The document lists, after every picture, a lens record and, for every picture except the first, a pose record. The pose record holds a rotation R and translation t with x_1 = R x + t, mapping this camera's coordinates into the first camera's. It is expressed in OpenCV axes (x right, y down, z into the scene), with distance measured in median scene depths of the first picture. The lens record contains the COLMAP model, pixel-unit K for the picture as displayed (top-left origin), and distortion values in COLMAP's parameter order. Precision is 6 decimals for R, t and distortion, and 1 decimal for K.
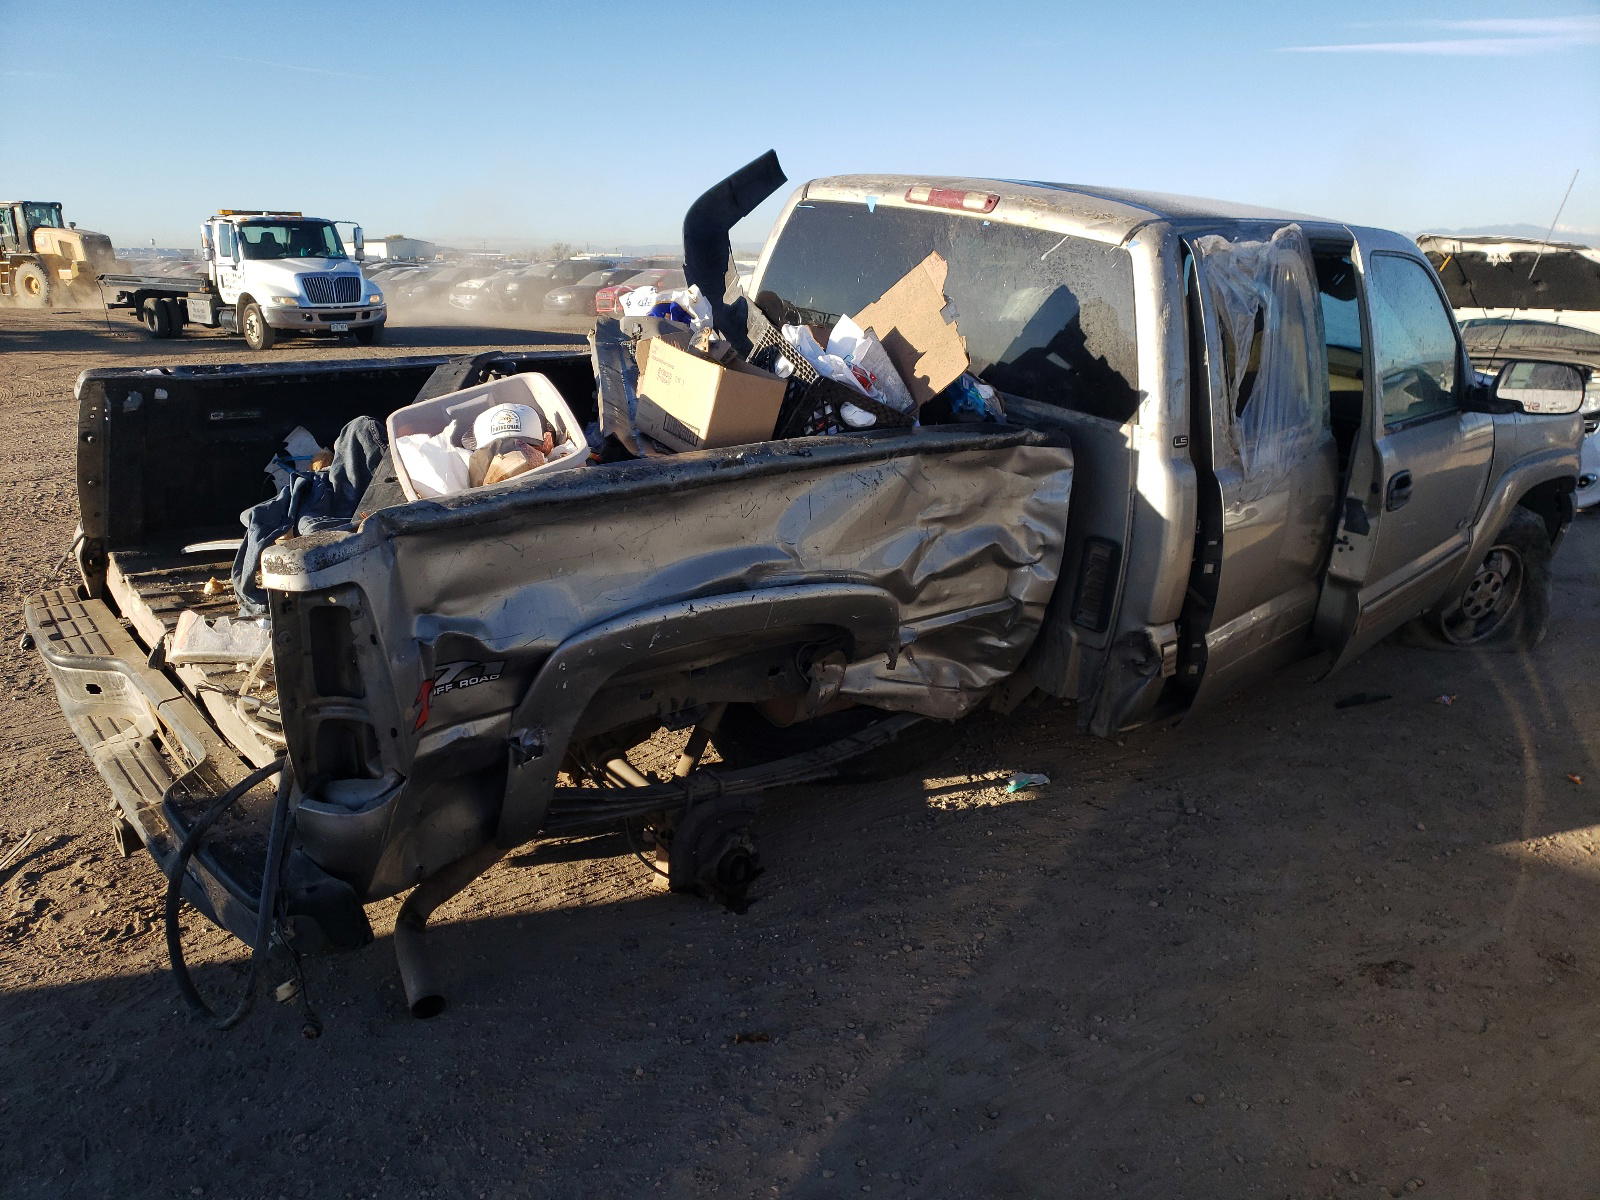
lens RADIAL K [[1196.0, 0, 800.7], [0, 1196.0, 601.2], [0, 0, 1]] dist [0.016041, -0.000530]
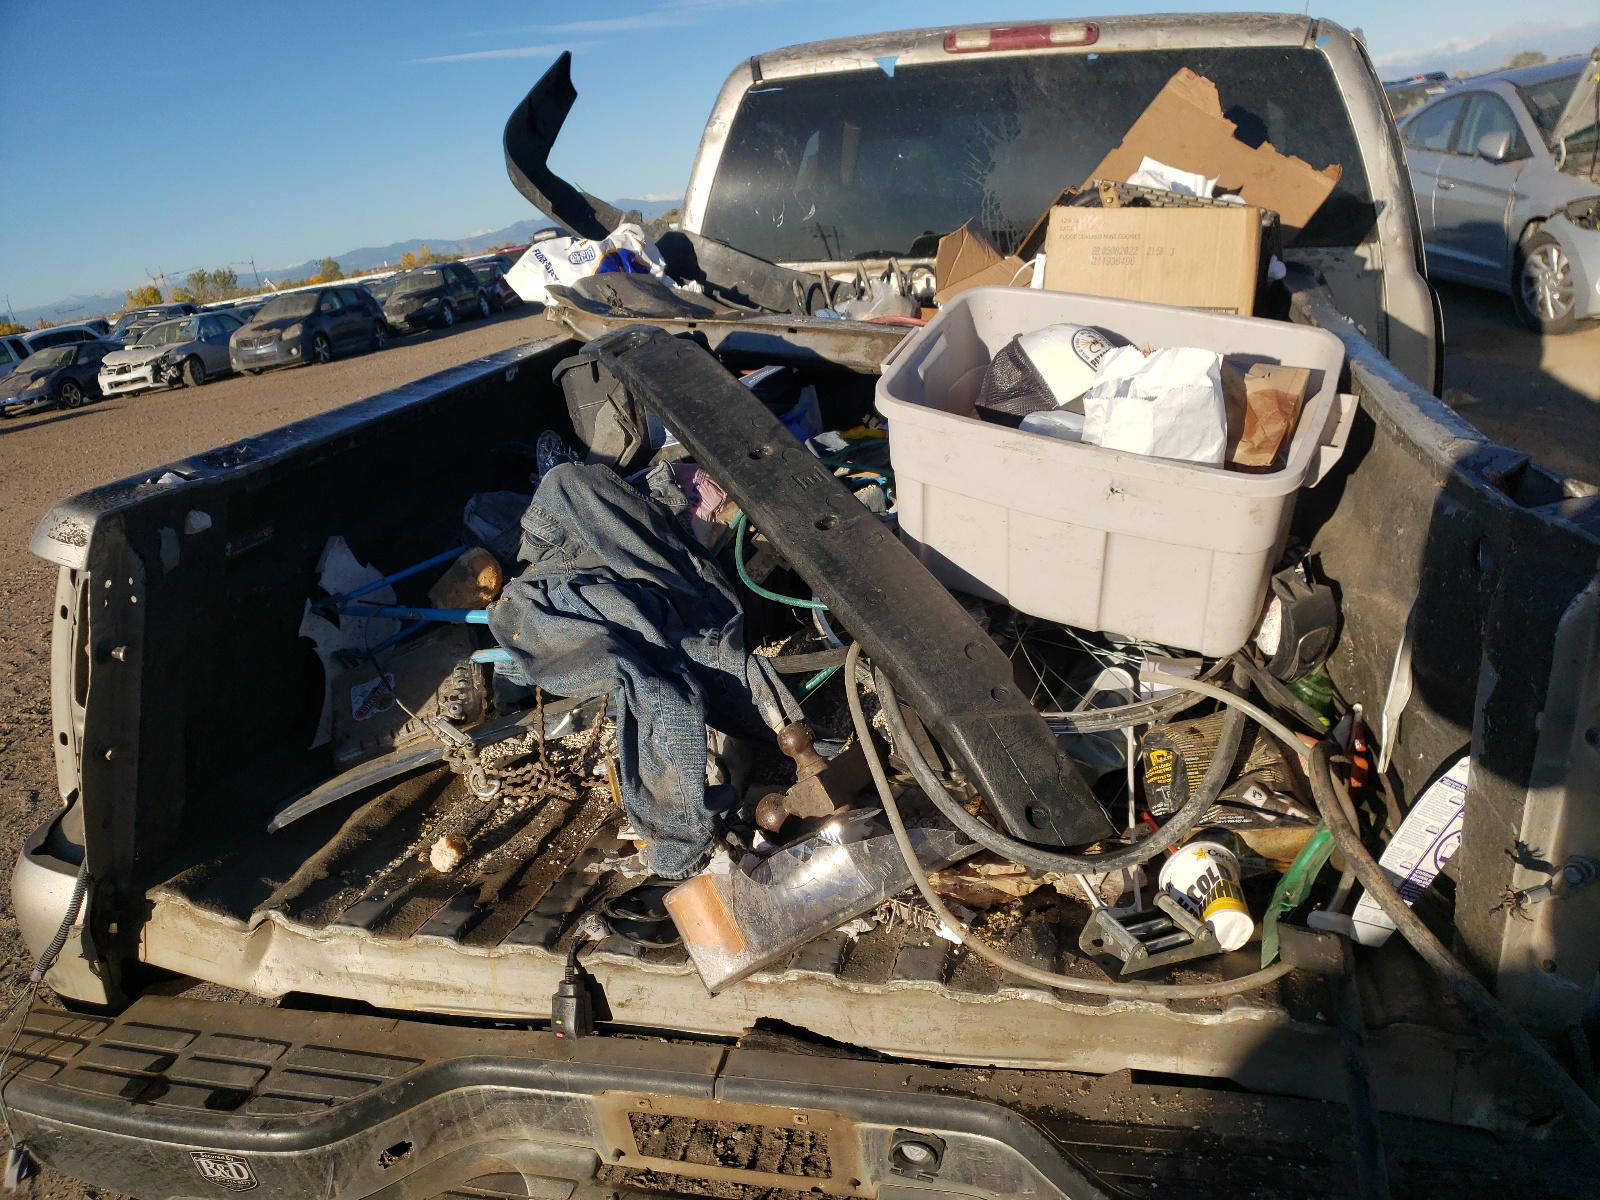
lens RADIAL K [[1197.5, 0, 809.8], [0, 1197.5, 599.7], [0, 0, 1]] dist [0.013495, 0.004078]
pose [[0.795900, -0.316331, 0.516215, -0.603759], [0.319430, 0.943717, 0.085804, -0.109344], [-0.514304, 0.096603, 0.852150, 0.487621]]
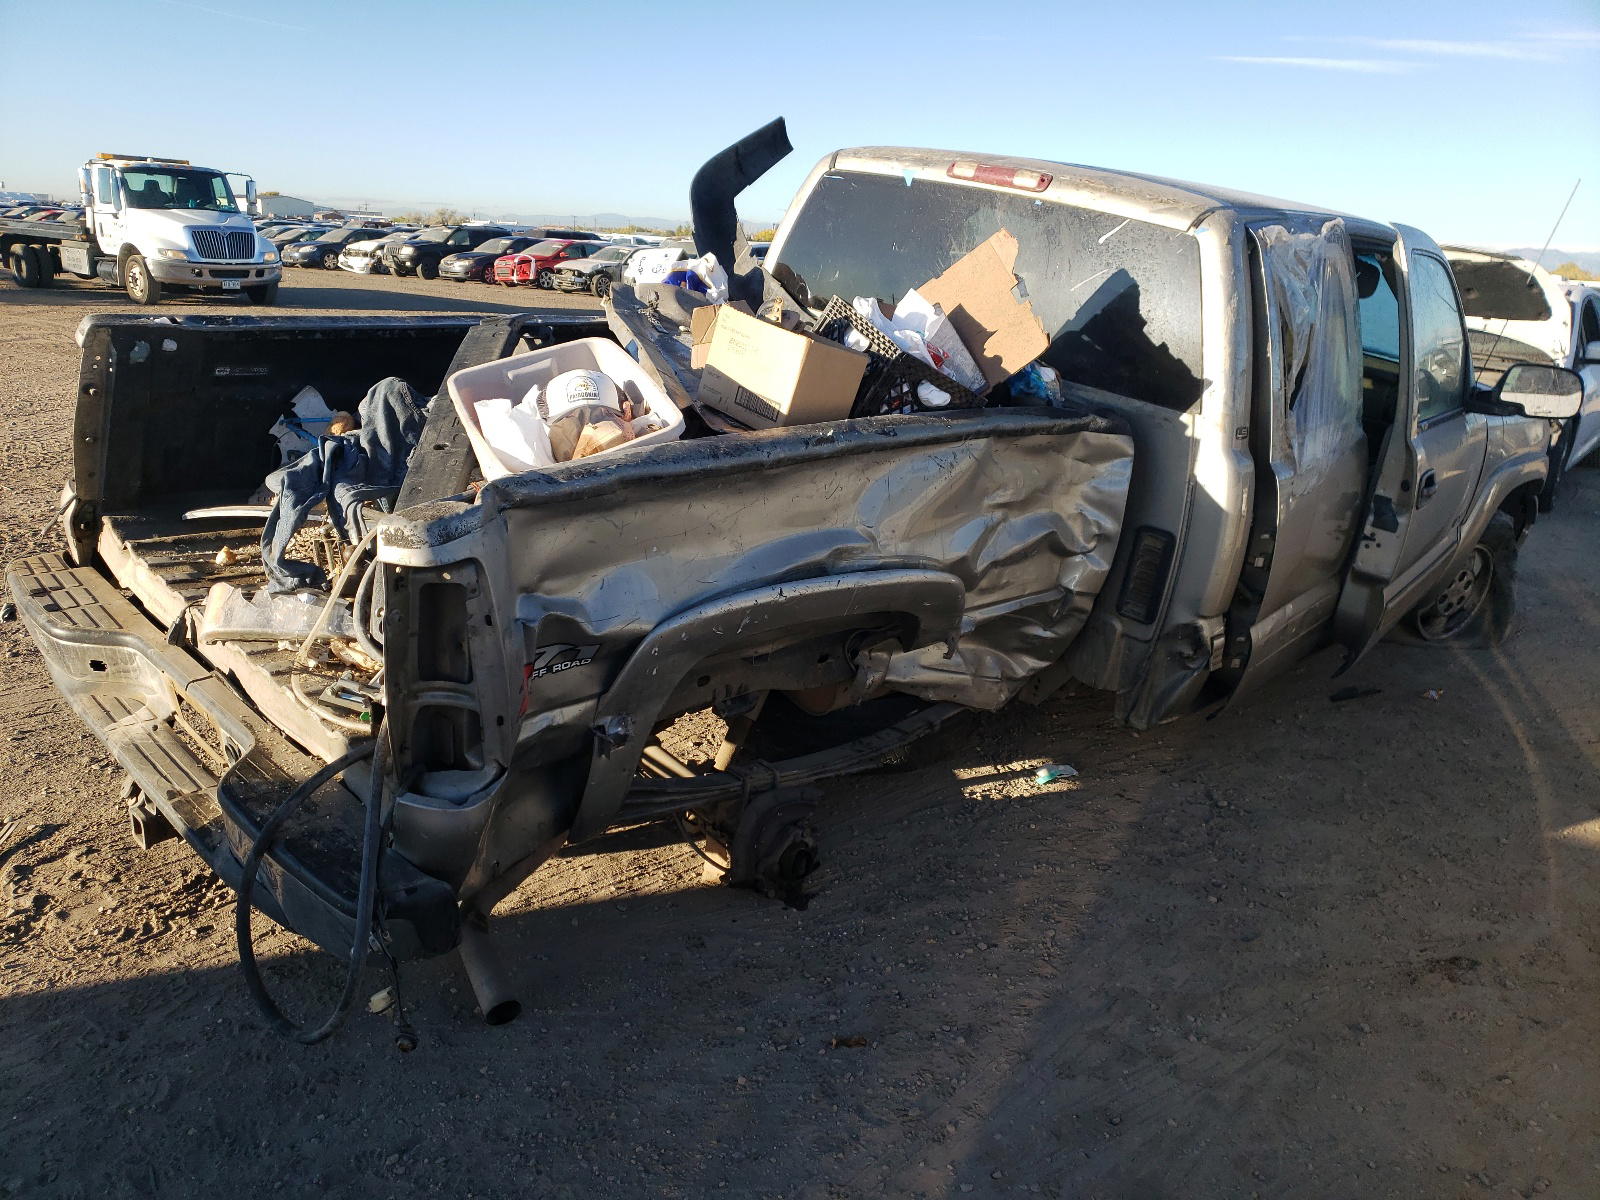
lens RADIAL K [[1197.5, 0, 797.0], [0, 1197.5, 600.6], [0, 0, 1]] dist [0.013495, 0.004078]
pose [[0.996088, 0.020462, 0.085960, -0.132364], [-0.021758, 0.999663, 0.014163, -0.000906], [-0.085641, -0.015978, 0.996198, 0.042011]]
